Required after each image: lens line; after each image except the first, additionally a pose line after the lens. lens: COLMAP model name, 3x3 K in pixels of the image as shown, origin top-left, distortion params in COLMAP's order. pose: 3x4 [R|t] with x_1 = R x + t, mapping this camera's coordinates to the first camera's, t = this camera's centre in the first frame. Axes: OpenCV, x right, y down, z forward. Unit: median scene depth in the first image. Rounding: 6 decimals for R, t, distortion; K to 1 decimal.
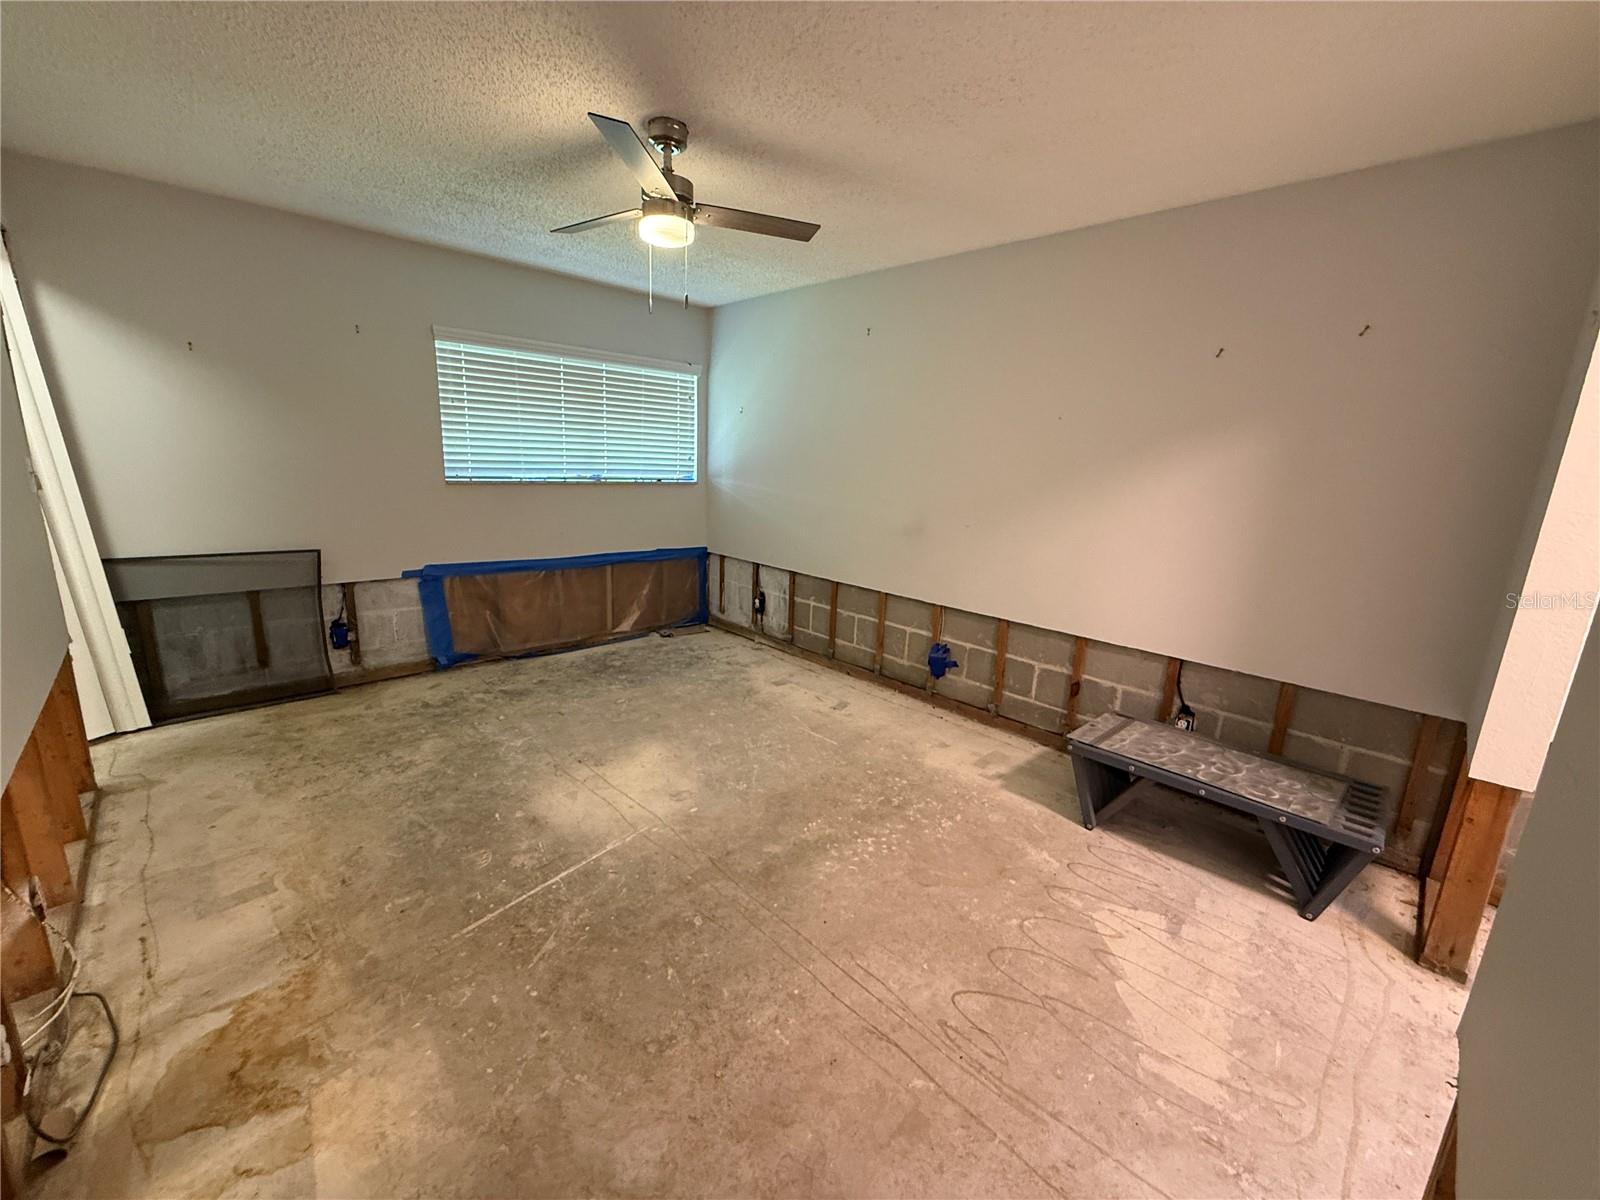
lens RADIAL K [[635.4, 0, 805.5], [0, 635.4, 597.1], [0, 0, 1]] dist [-0.002231, 0.000238]
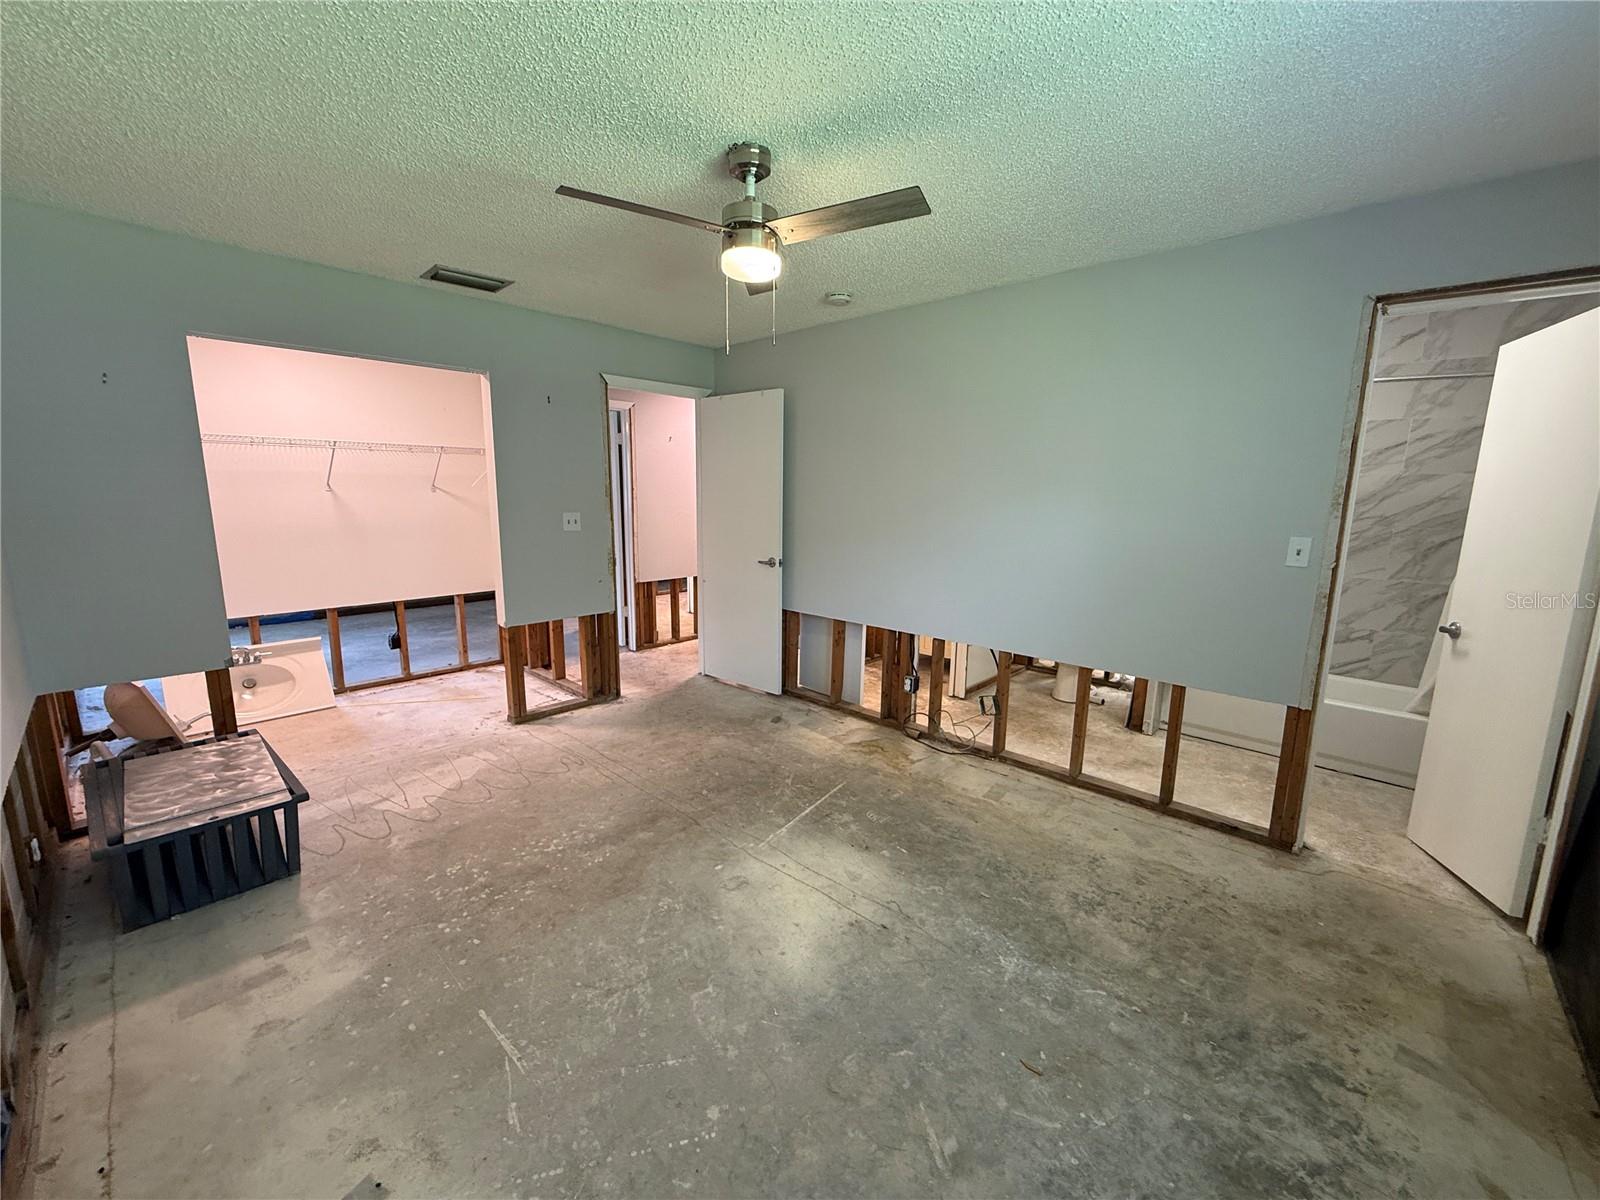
lens RADIAL K [[635.4, 0, 798.4], [0, 635.4, 605.2], [0, 0, 1]] dist [-0.002231, 0.000238]
pose [[-0.997624, -0.047167, -0.050225, -0.248286], [-0.062815, 0.922148, 0.381704, -0.440422], [0.028311, 0.383951, -0.922919, 1.886618]]
